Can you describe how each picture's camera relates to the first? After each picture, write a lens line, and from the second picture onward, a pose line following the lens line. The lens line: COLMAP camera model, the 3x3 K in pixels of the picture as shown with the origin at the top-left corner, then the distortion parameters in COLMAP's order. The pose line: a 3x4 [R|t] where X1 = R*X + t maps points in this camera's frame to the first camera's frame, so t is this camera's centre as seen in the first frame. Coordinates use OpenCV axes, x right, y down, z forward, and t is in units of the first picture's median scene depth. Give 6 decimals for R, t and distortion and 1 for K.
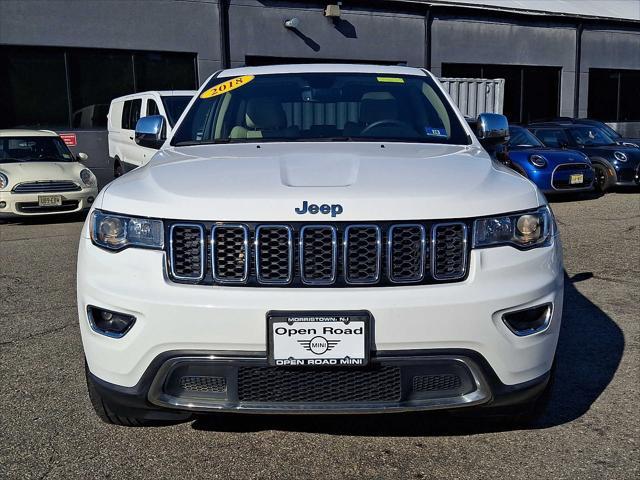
lens RADIAL K [[695.2, 0, 320.0], [0, 695.2, 240.0], [0, 0, 1]] dist [0.050921, -0.000935]
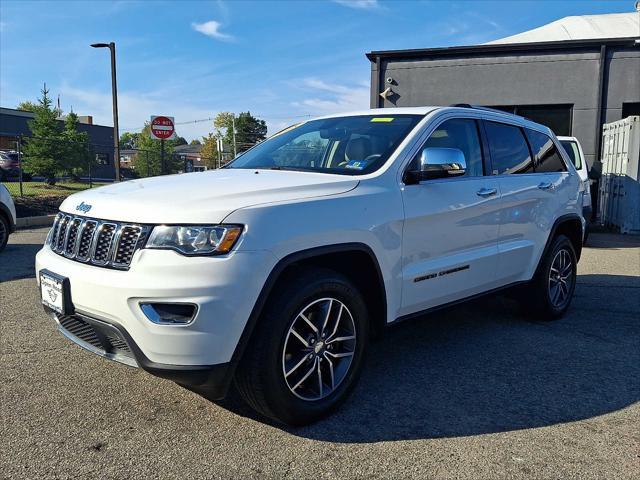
lens RADIAL K [[538.9, 0, 320.0], [0, 538.9, 240.0], [0, 0, 1]] dist [0.036175, -0.001618]
pose [[0.697524, 0.104438, -0.708910, 0.873296], [-0.127181, 0.991658, 0.020954, -0.049223], [0.705184, 0.075544, 0.704988, 0.402432]]
